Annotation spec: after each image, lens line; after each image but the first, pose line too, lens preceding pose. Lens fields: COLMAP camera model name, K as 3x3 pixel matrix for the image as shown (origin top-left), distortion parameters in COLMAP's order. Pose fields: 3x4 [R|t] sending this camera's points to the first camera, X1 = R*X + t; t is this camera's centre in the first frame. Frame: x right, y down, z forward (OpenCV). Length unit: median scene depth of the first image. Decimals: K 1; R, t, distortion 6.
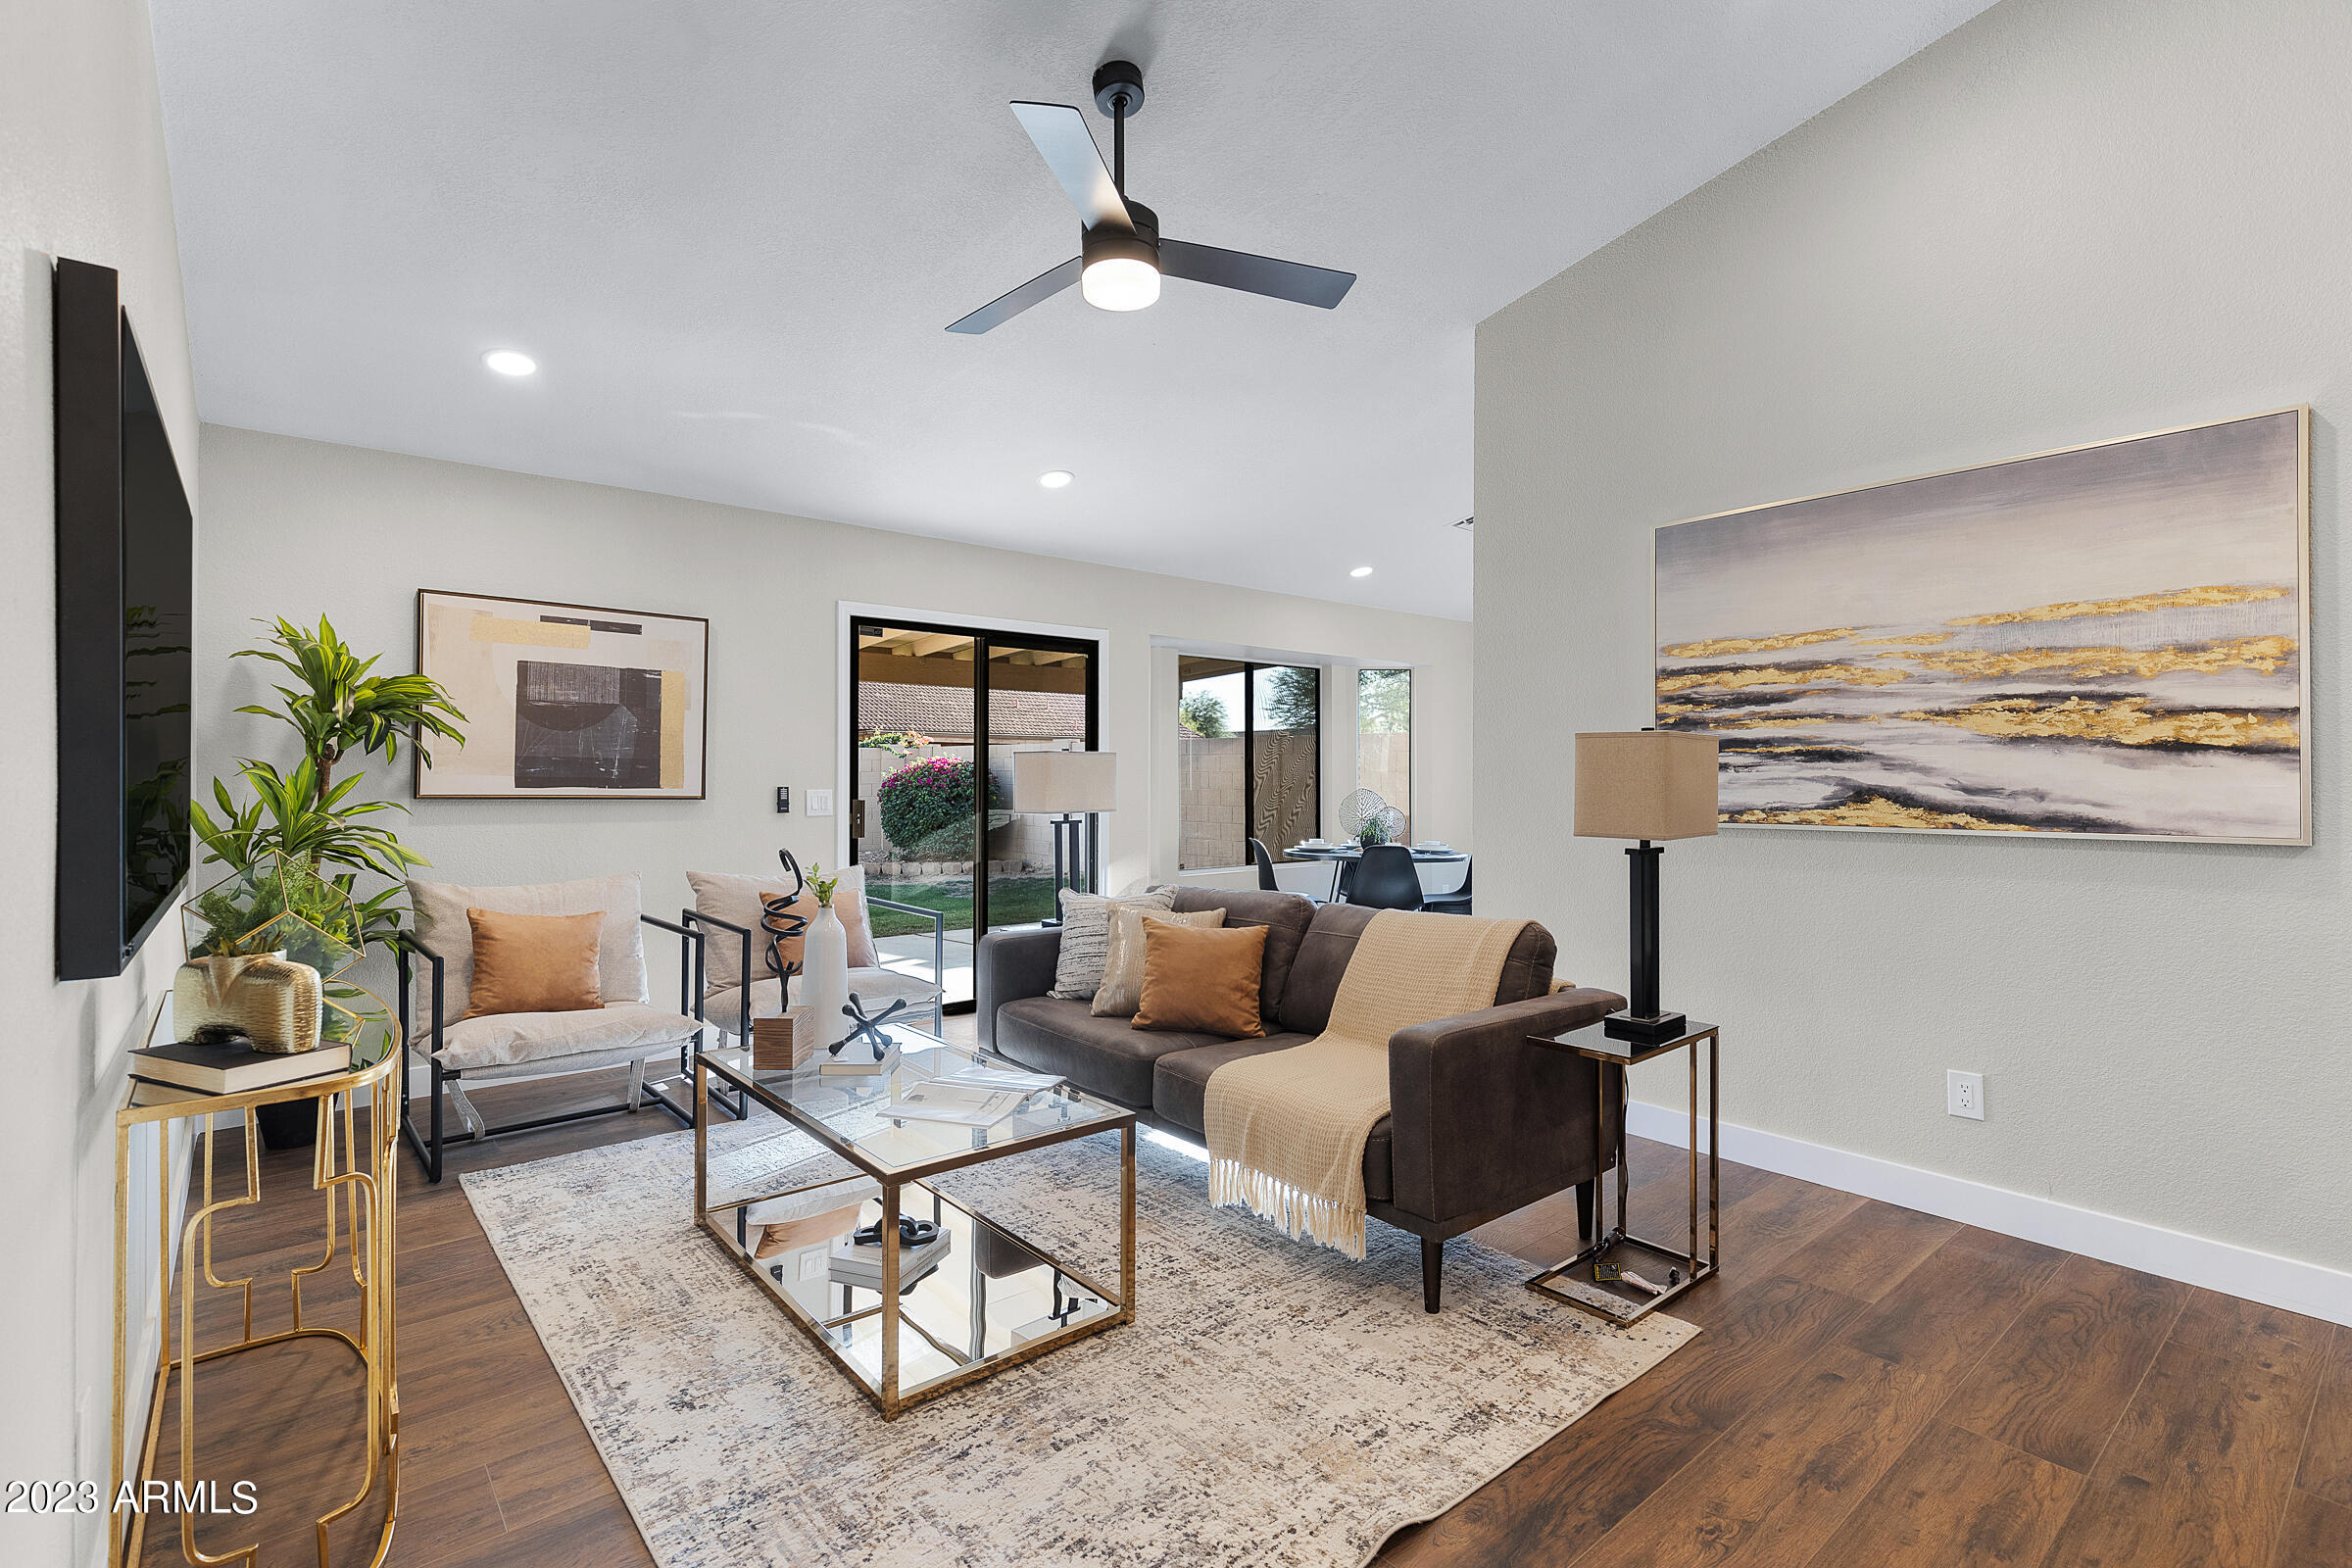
lens RADIAL K [[1099.2, 0, 1171.8], [0, 1099.2, 775.7], [0, 0, 1]] dist [0.012003, -0.000249]
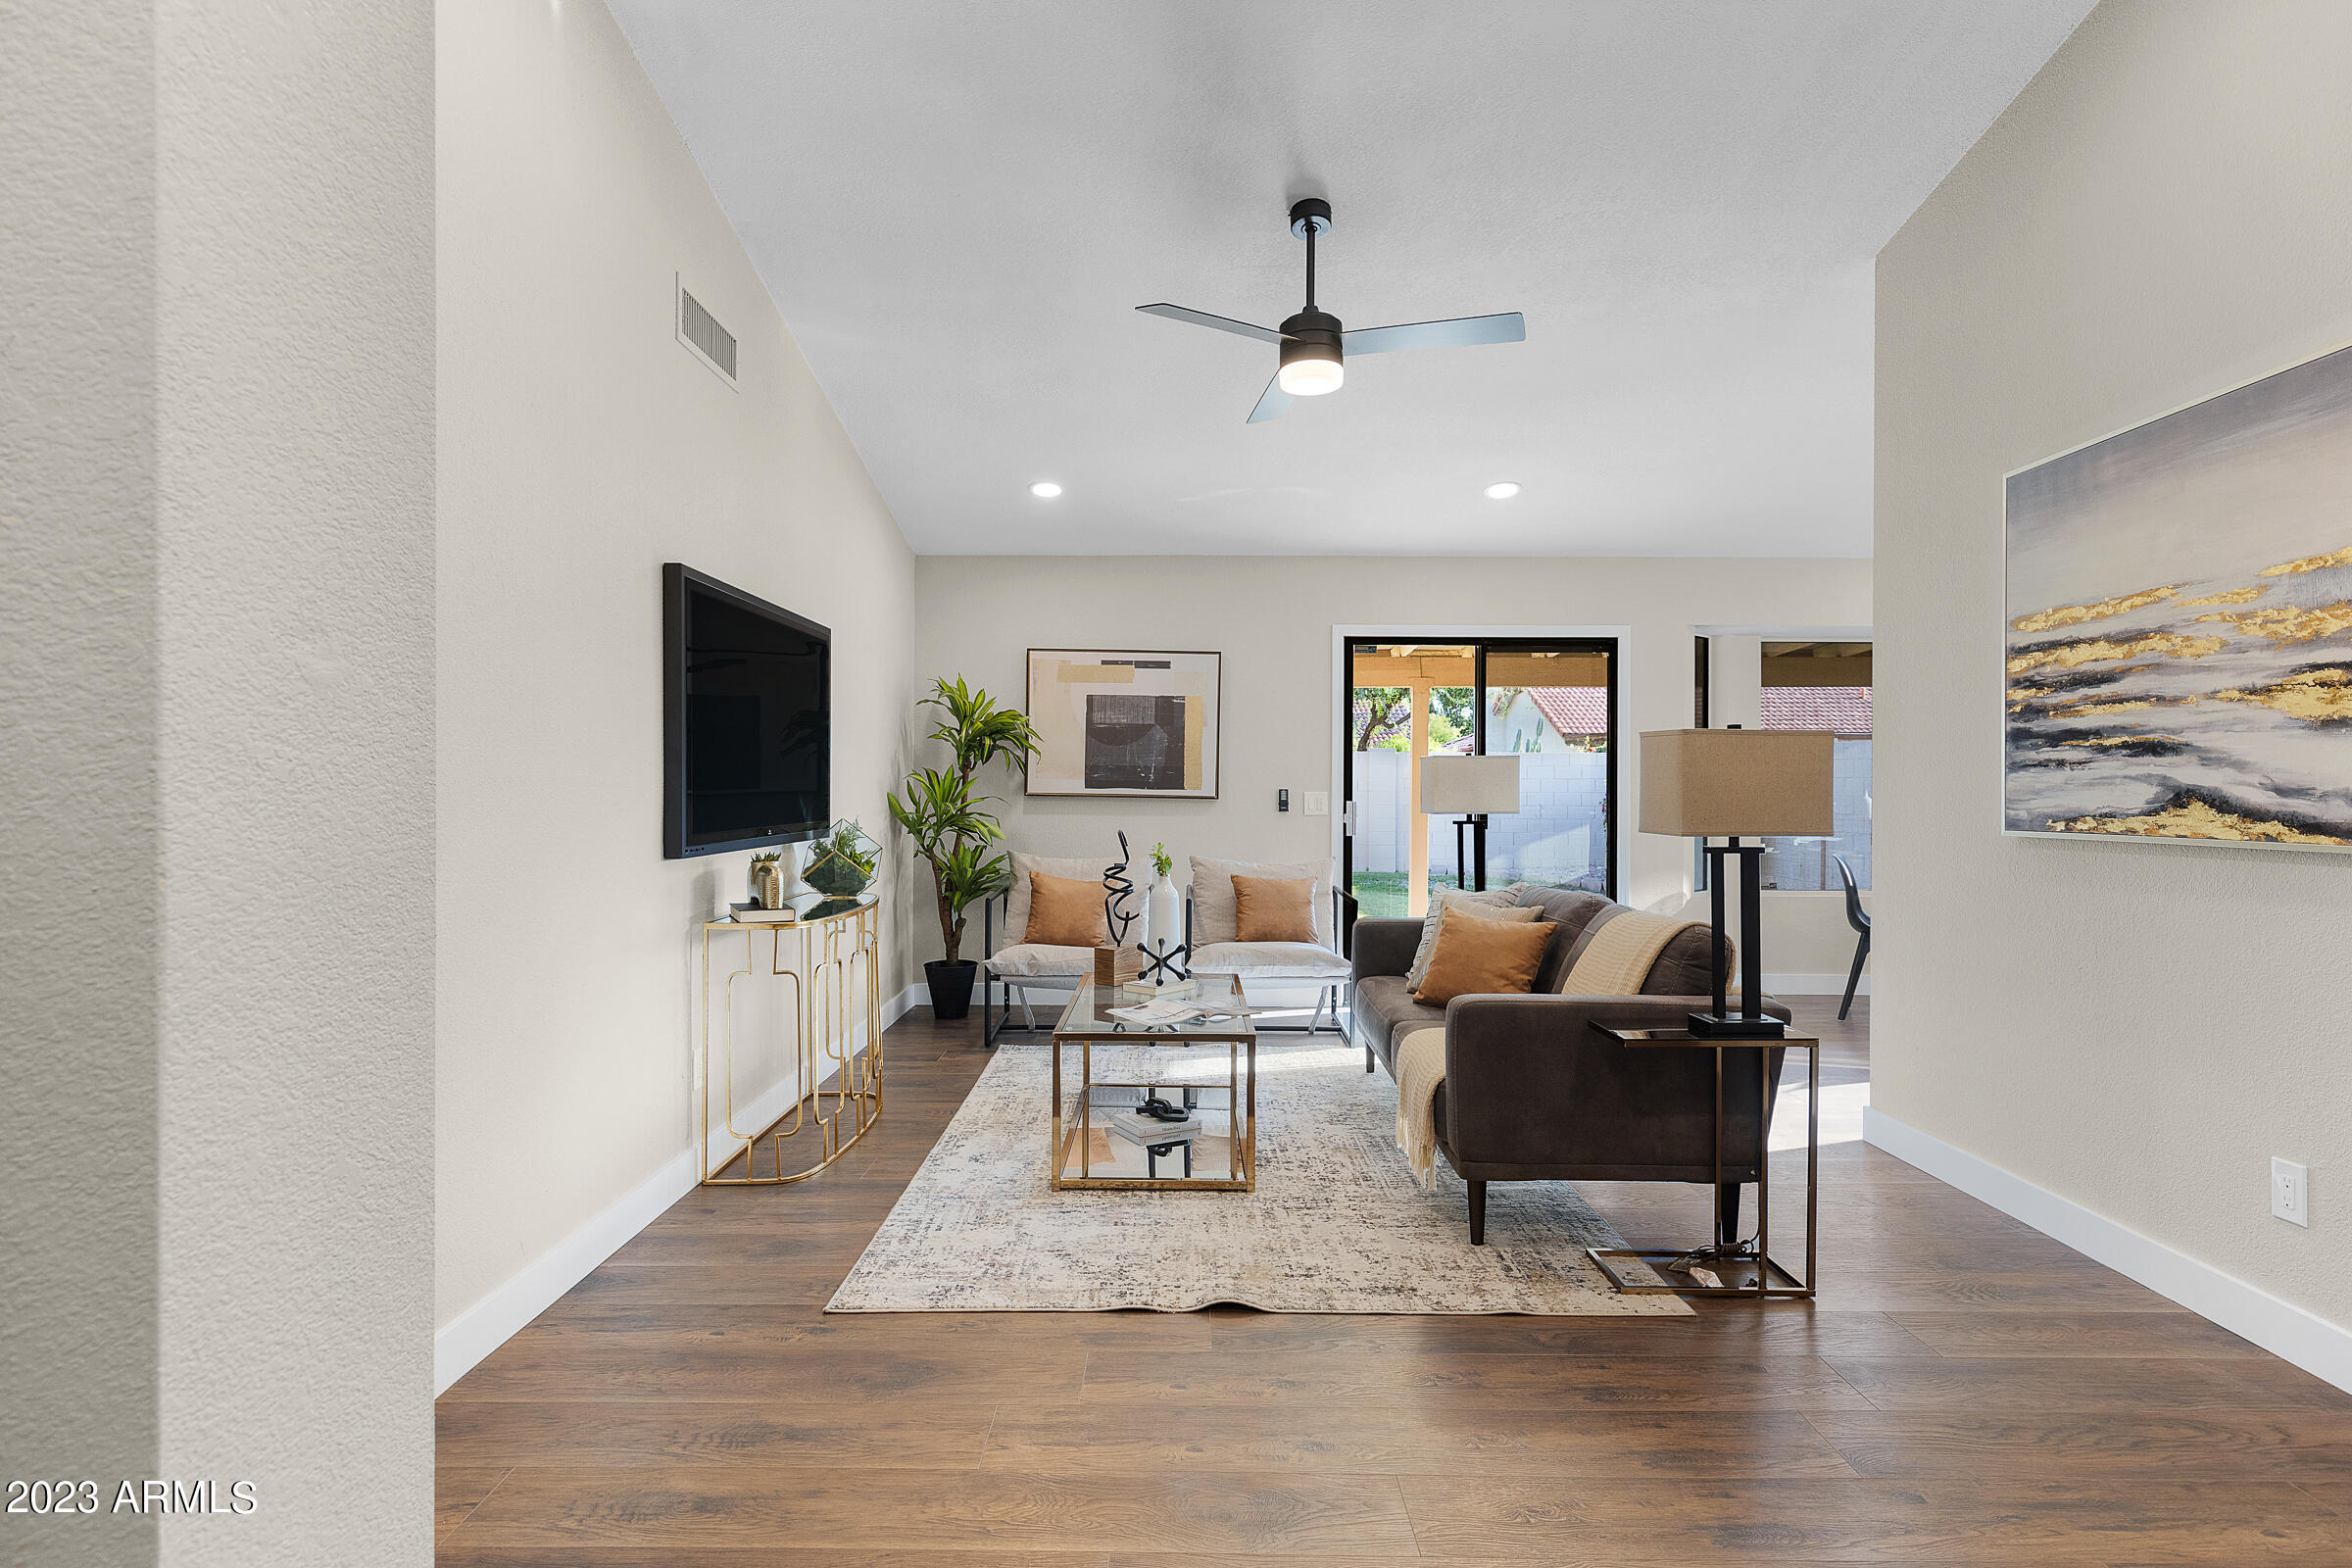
lens RADIAL K [[1267.1, 0, 1170.2], [0, 1267.1, 799.7], [0, 0, 1]] dist [0.003999, 0.001258]
pose [[0.758700, 0.008236, -0.651388, 0.641802], [-0.001431, 0.999939, 0.010976, 0.009639], [0.651438, -0.007396, 0.758666, -0.149653]]
